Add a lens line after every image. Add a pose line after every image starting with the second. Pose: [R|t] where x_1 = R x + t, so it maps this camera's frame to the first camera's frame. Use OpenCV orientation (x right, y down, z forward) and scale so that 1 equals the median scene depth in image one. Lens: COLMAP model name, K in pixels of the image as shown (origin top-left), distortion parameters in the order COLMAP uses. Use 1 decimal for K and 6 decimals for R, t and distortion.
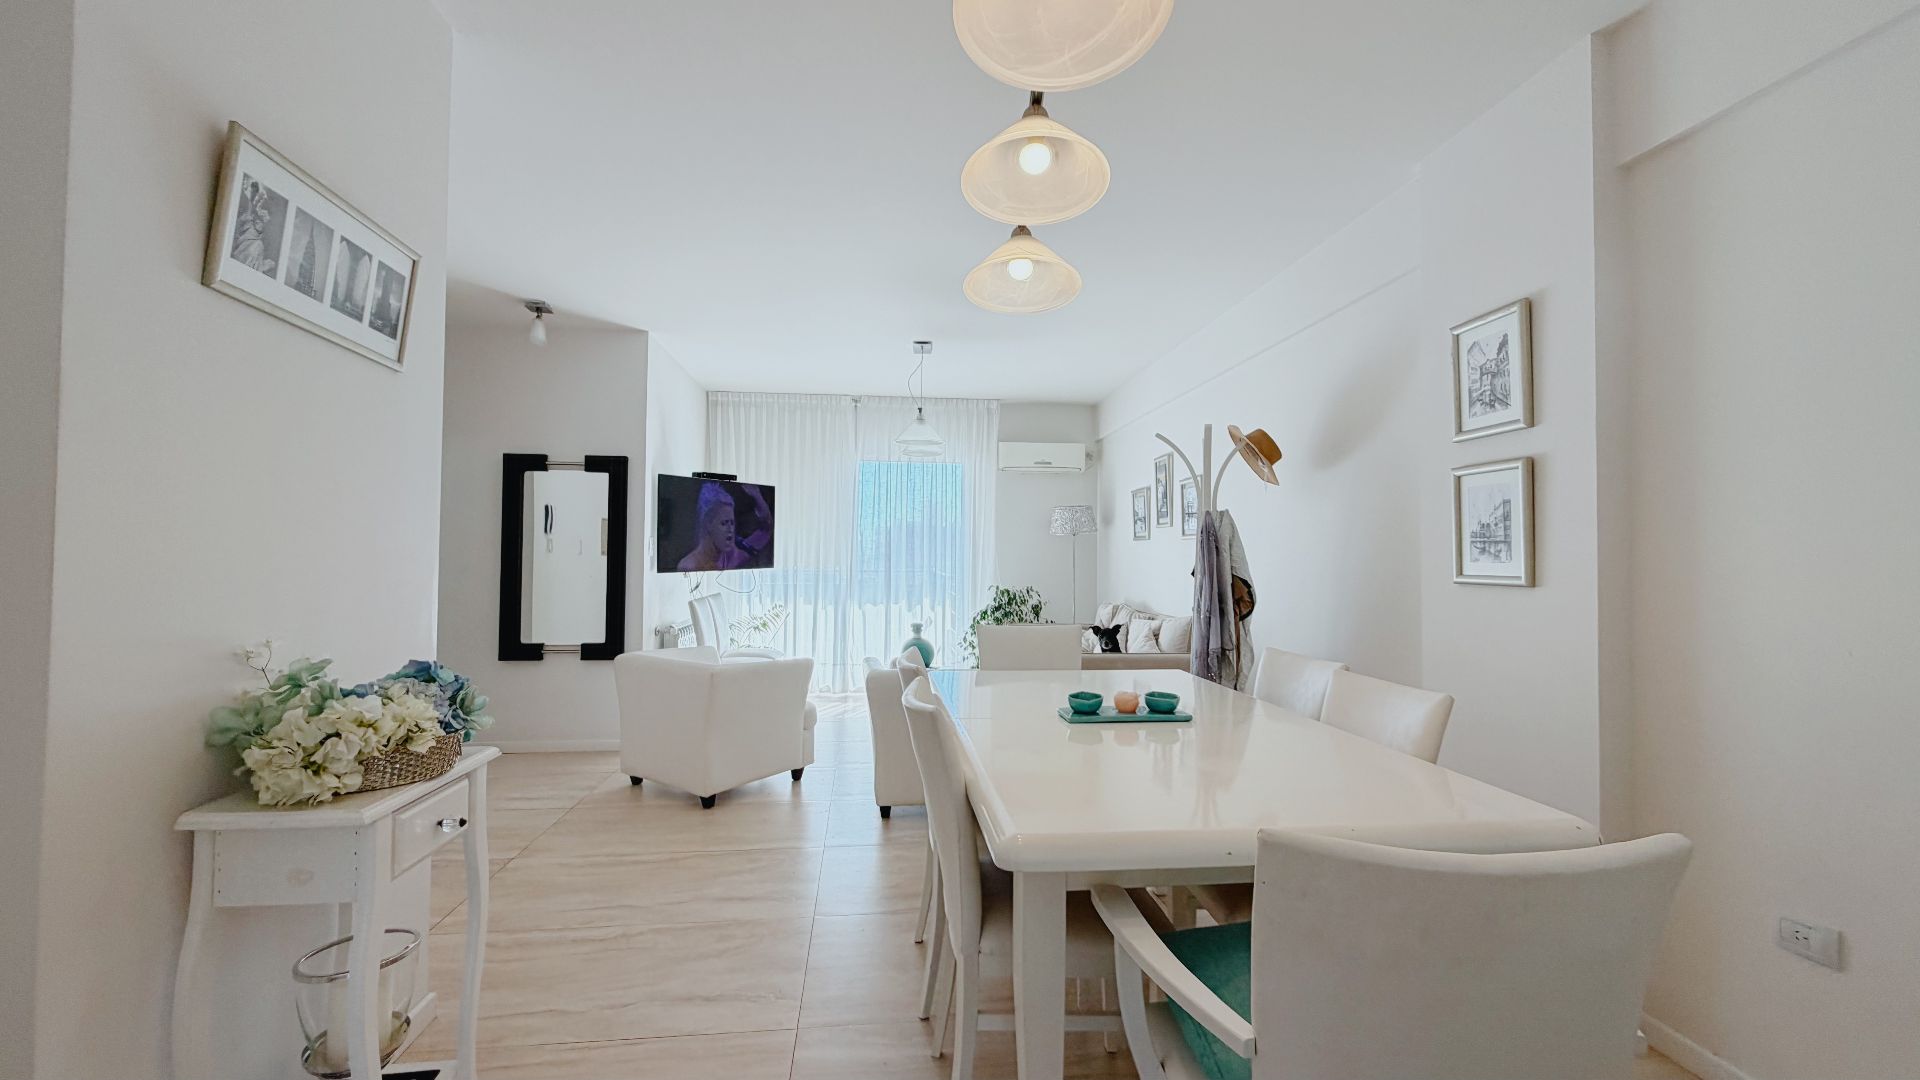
lens RADIAL K [[743.3, 0, 960.0], [0, 743.3, 540.0], [0, 0, 1]] dist [-0.000693, -0.000073]
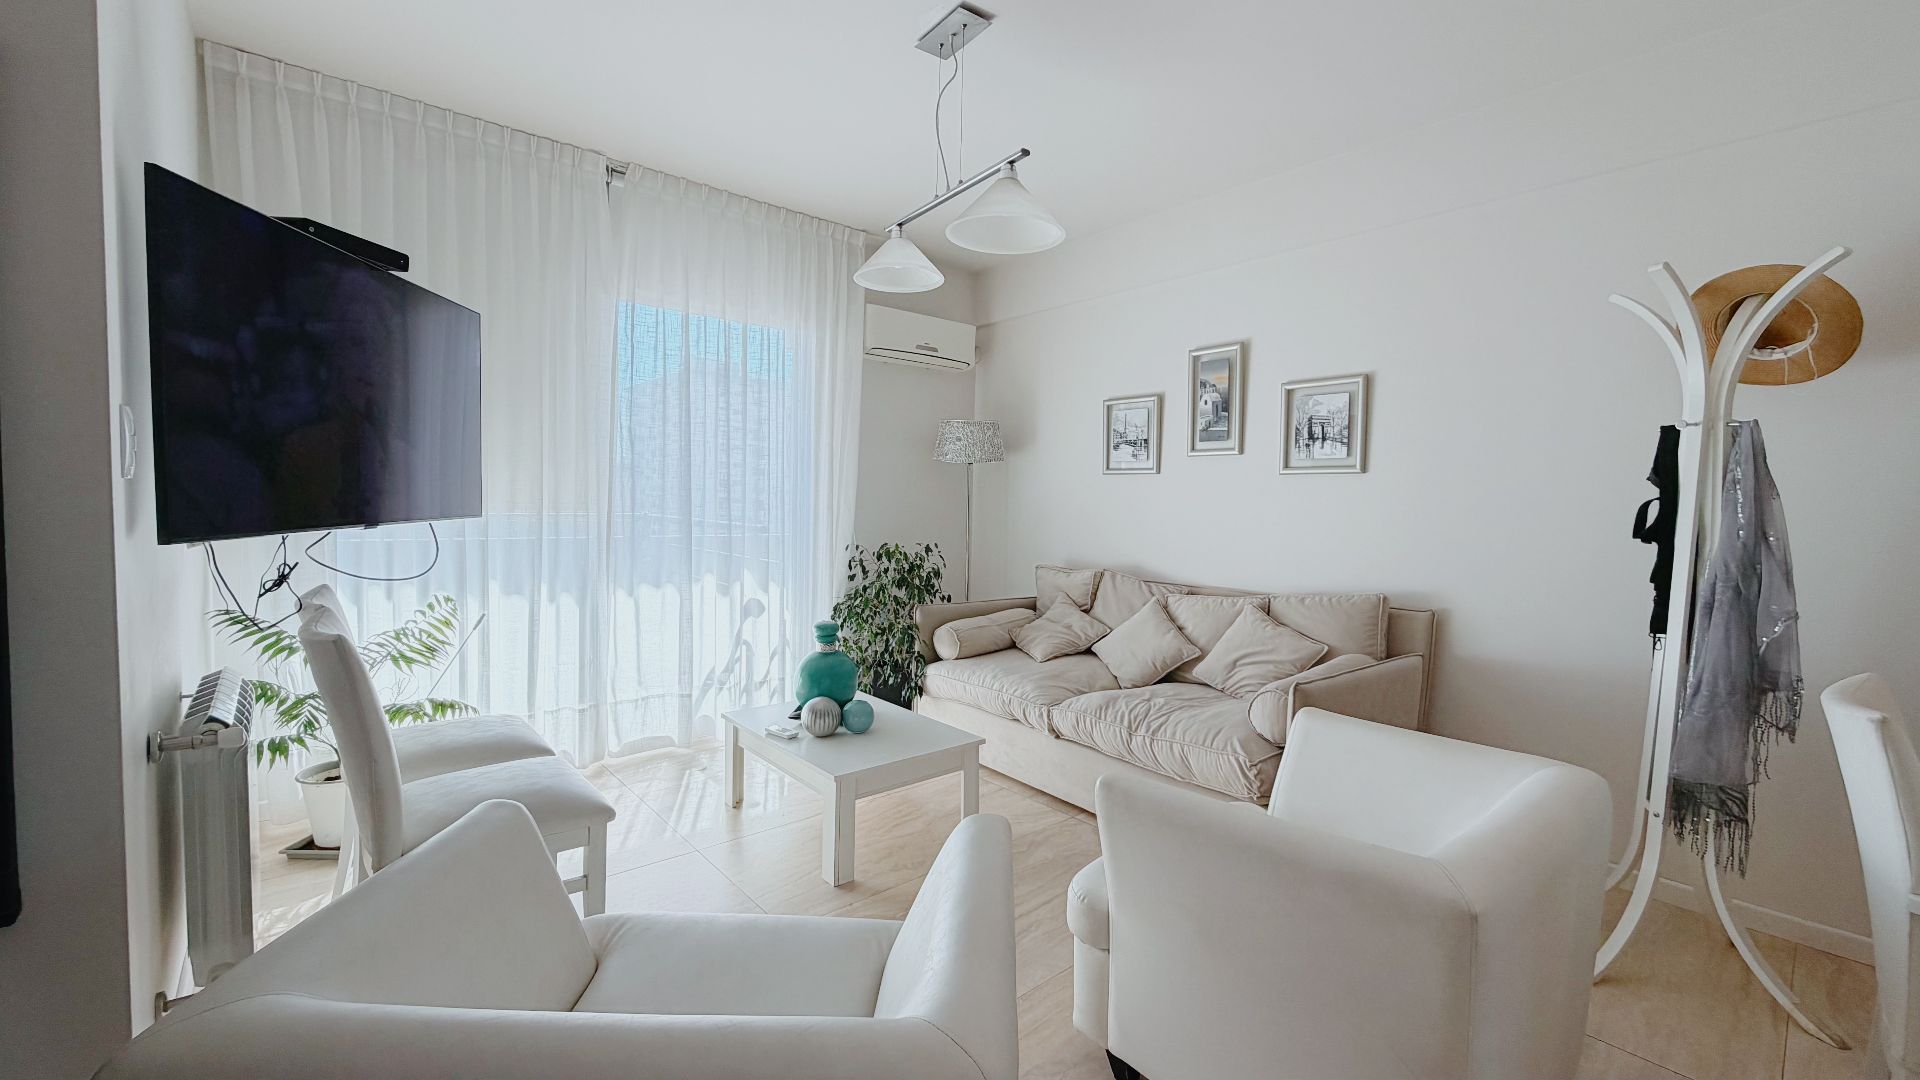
lens RADIAL K [[743.3, 0, 960.0], [0, 743.3, 540.0], [0, 0, 1]] dist [-0.000693, -0.000073]
pose [[0.835781, -0.029632, 0.548264, -0.225868], [-0.021177, 0.996060, 0.086117, 0.004787], [-0.548655, -0.083585, 0.831860, 0.456128]]
